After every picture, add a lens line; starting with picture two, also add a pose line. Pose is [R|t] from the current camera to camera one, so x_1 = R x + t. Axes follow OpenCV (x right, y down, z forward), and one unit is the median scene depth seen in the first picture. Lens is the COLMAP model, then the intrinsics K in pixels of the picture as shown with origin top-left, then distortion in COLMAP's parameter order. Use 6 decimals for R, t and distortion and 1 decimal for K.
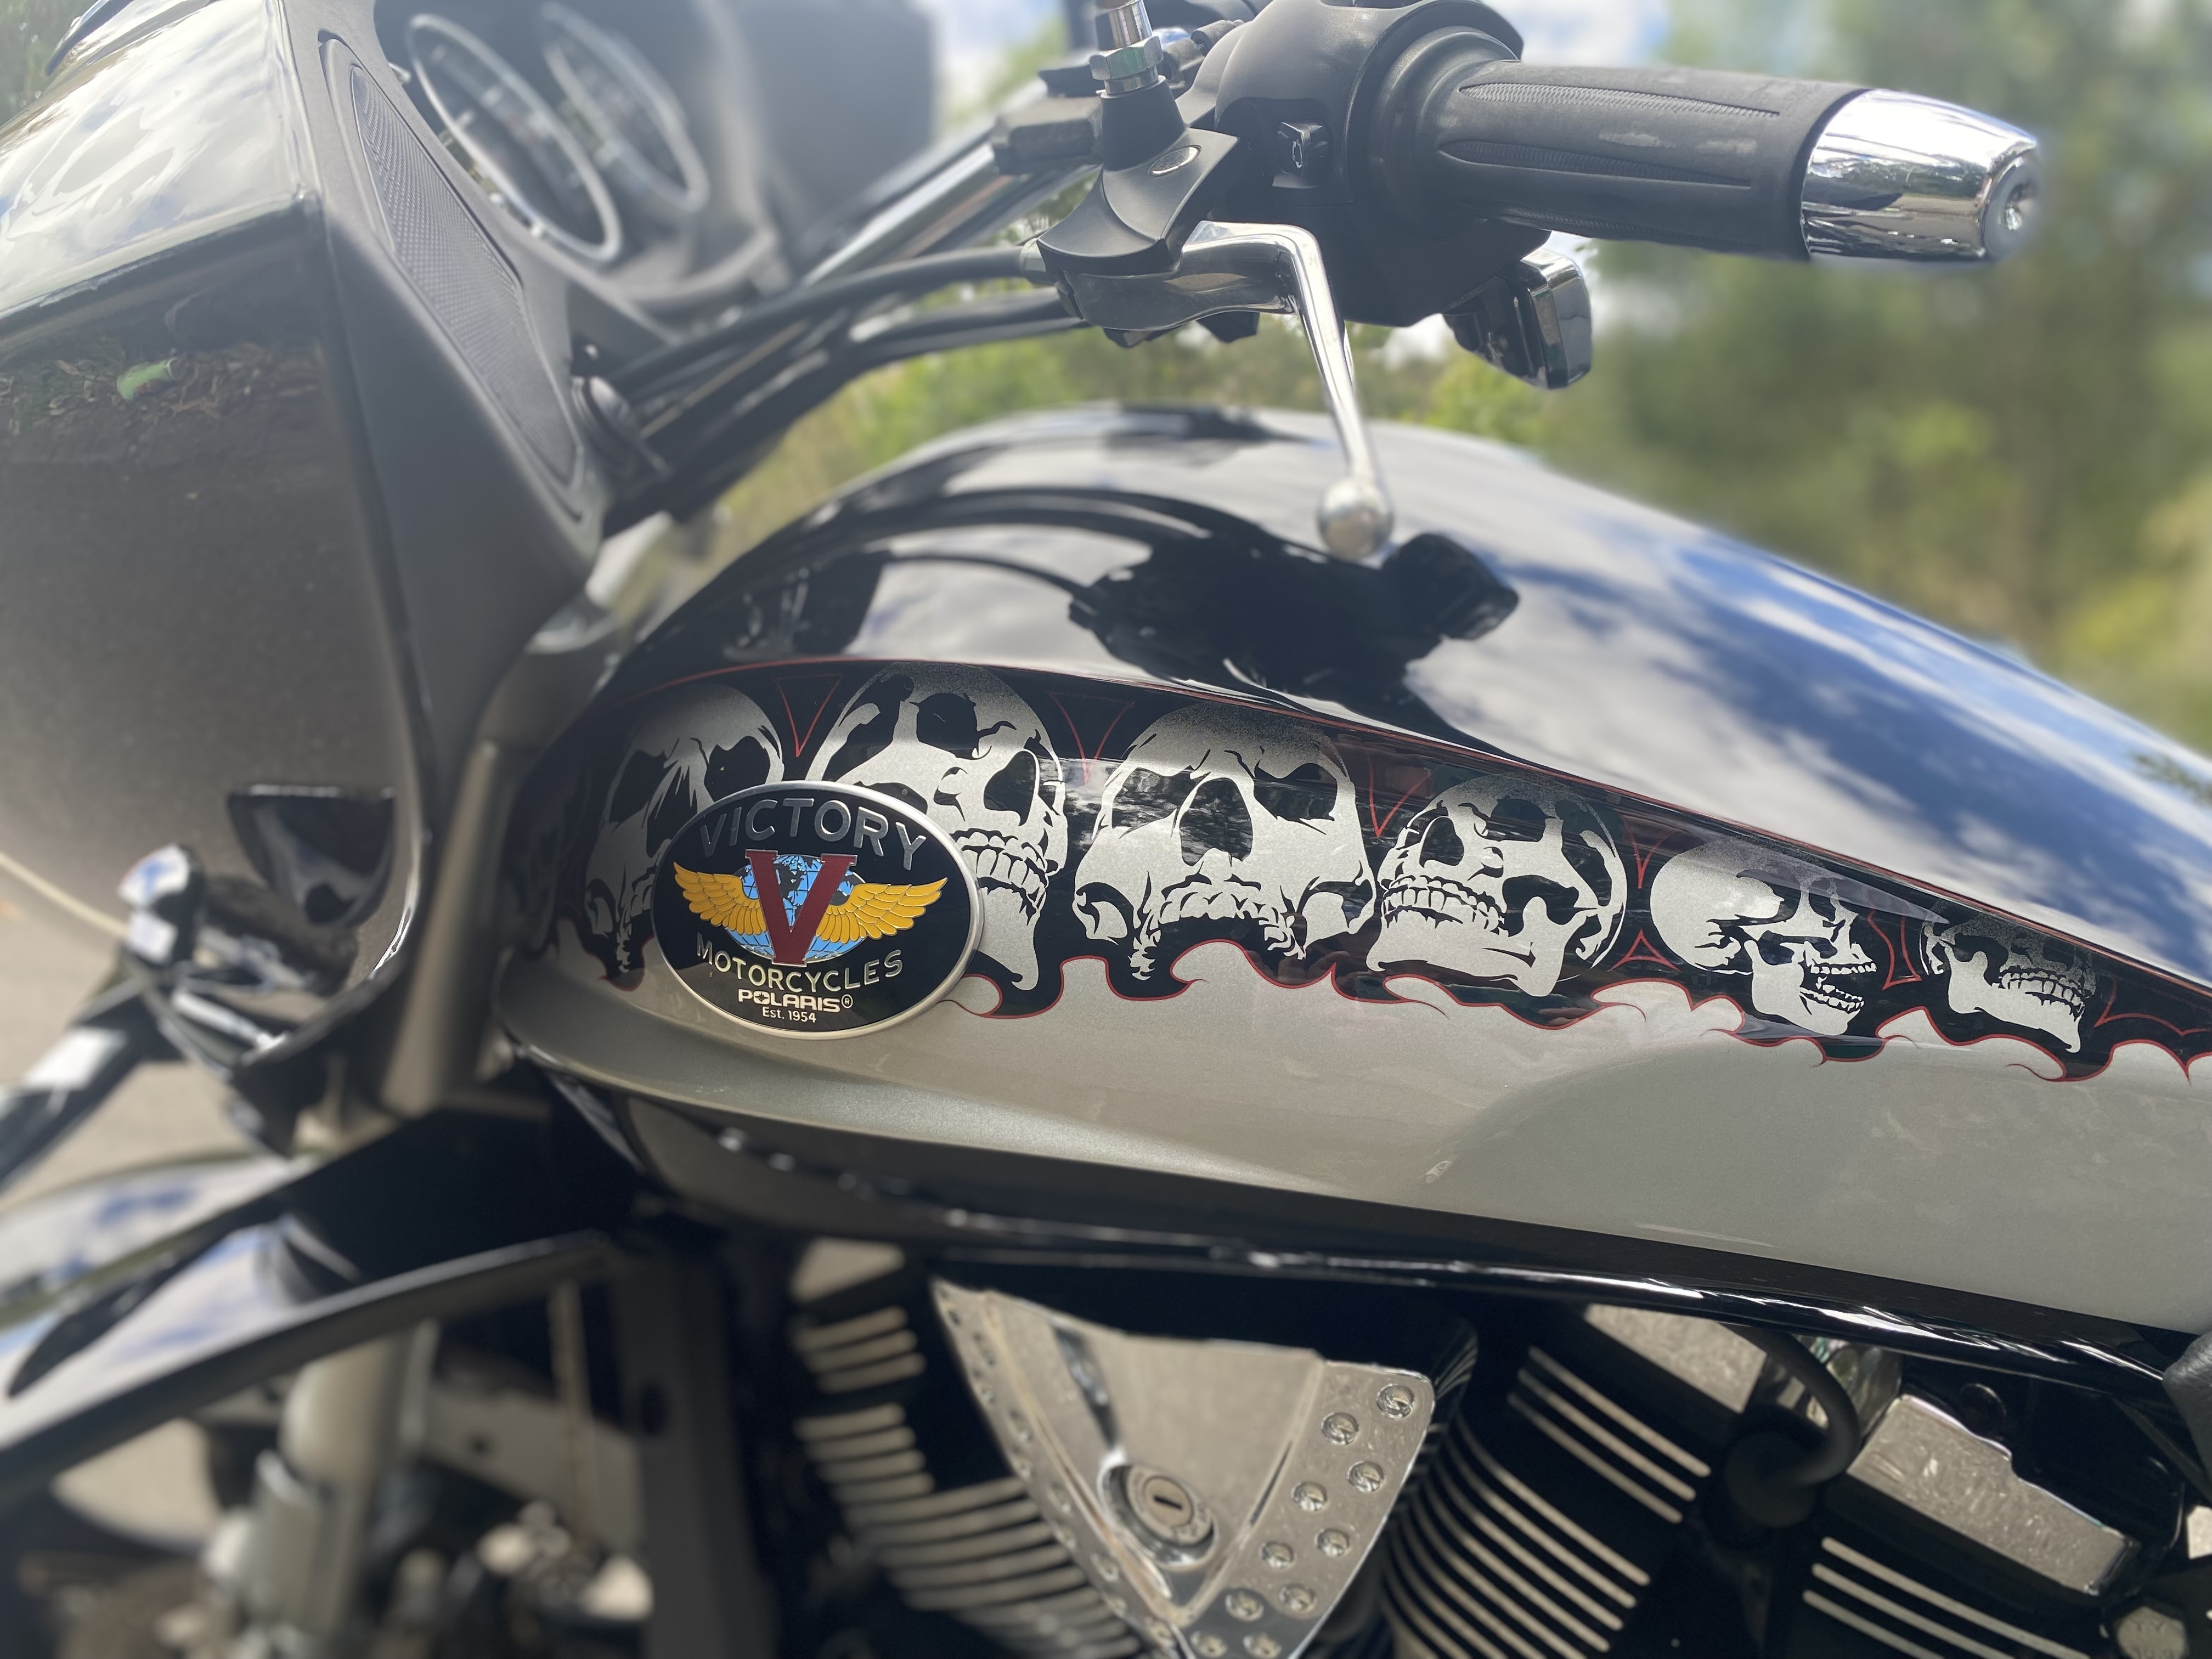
lens RADIAL K [[1452.9, 0, 1106.0], [0, 1452.9, 829.5], [0, 0, 1]] dist [-0.001868, -0.001243]
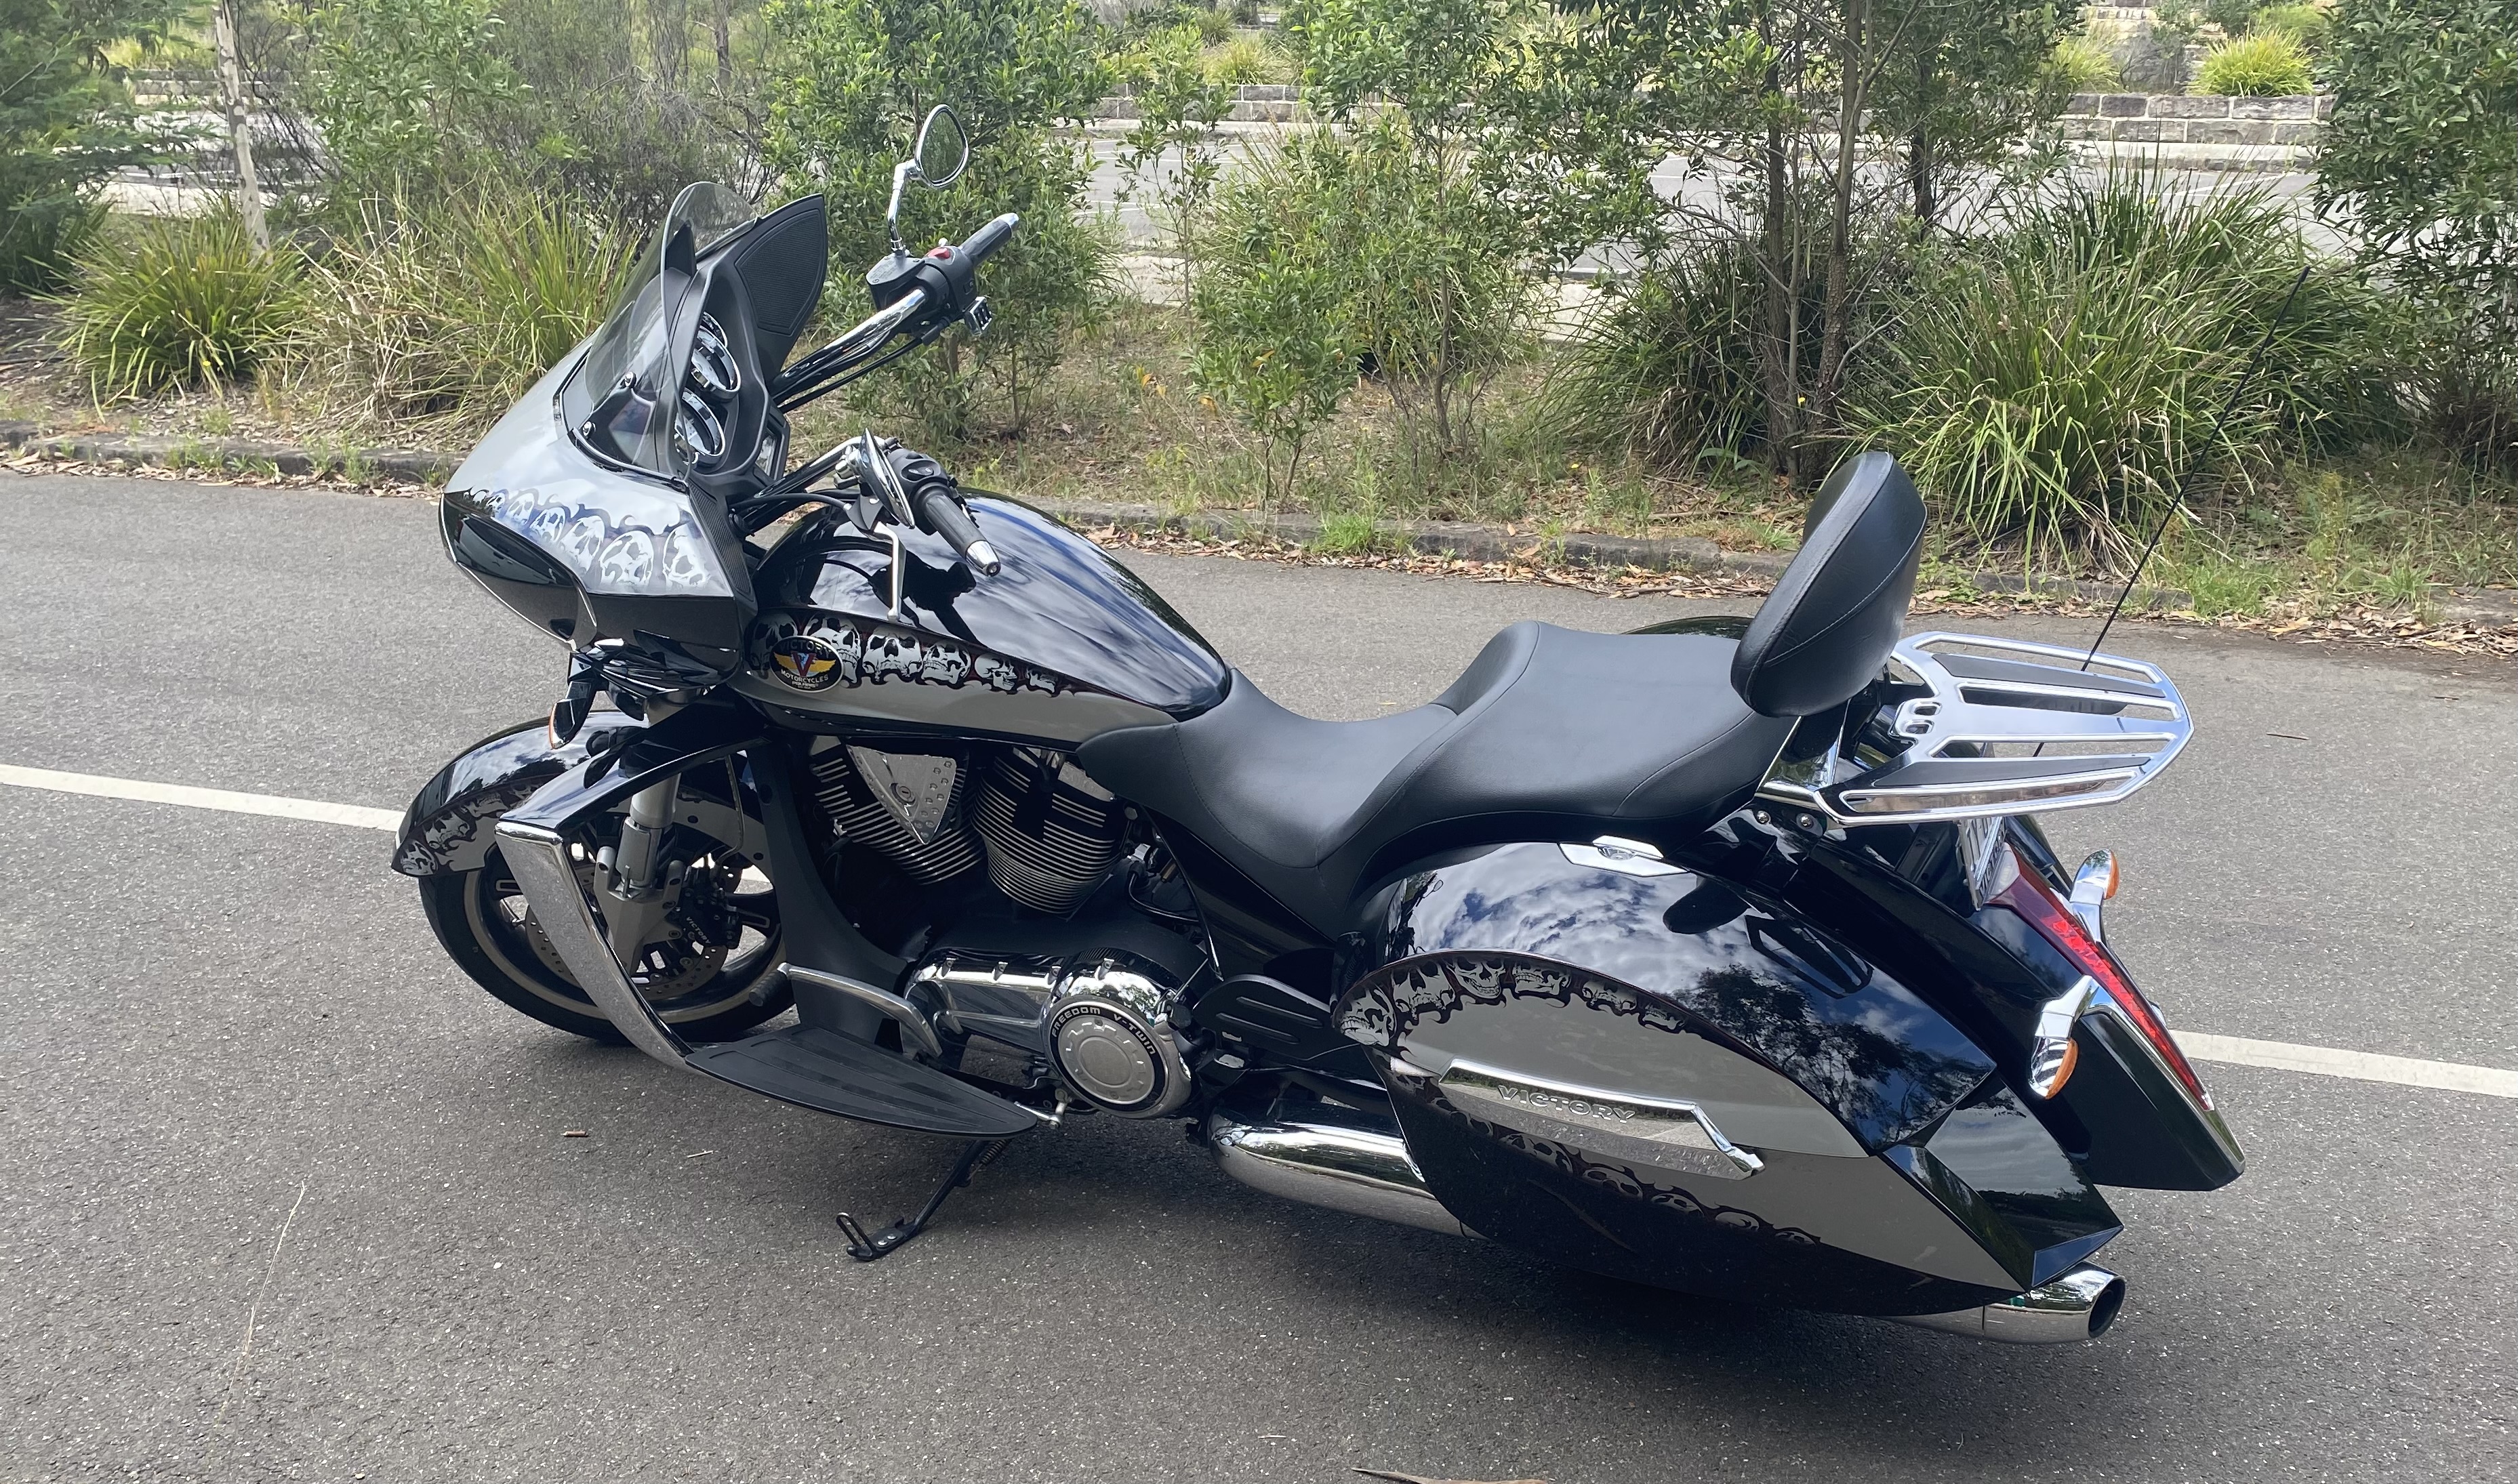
lens RADIAL K [[1808.5, 0, 1259.0], [0, 1808.5, 742.0], [0, 0, 1]] dist [0.000676, 0.000004]
pose [[0.998107, -0.034612, 0.050843, 0.961771], [0.019710, 0.963028, 0.268679, -1.271715], [-0.058263, -0.267168, 0.961887, -4.834247]]
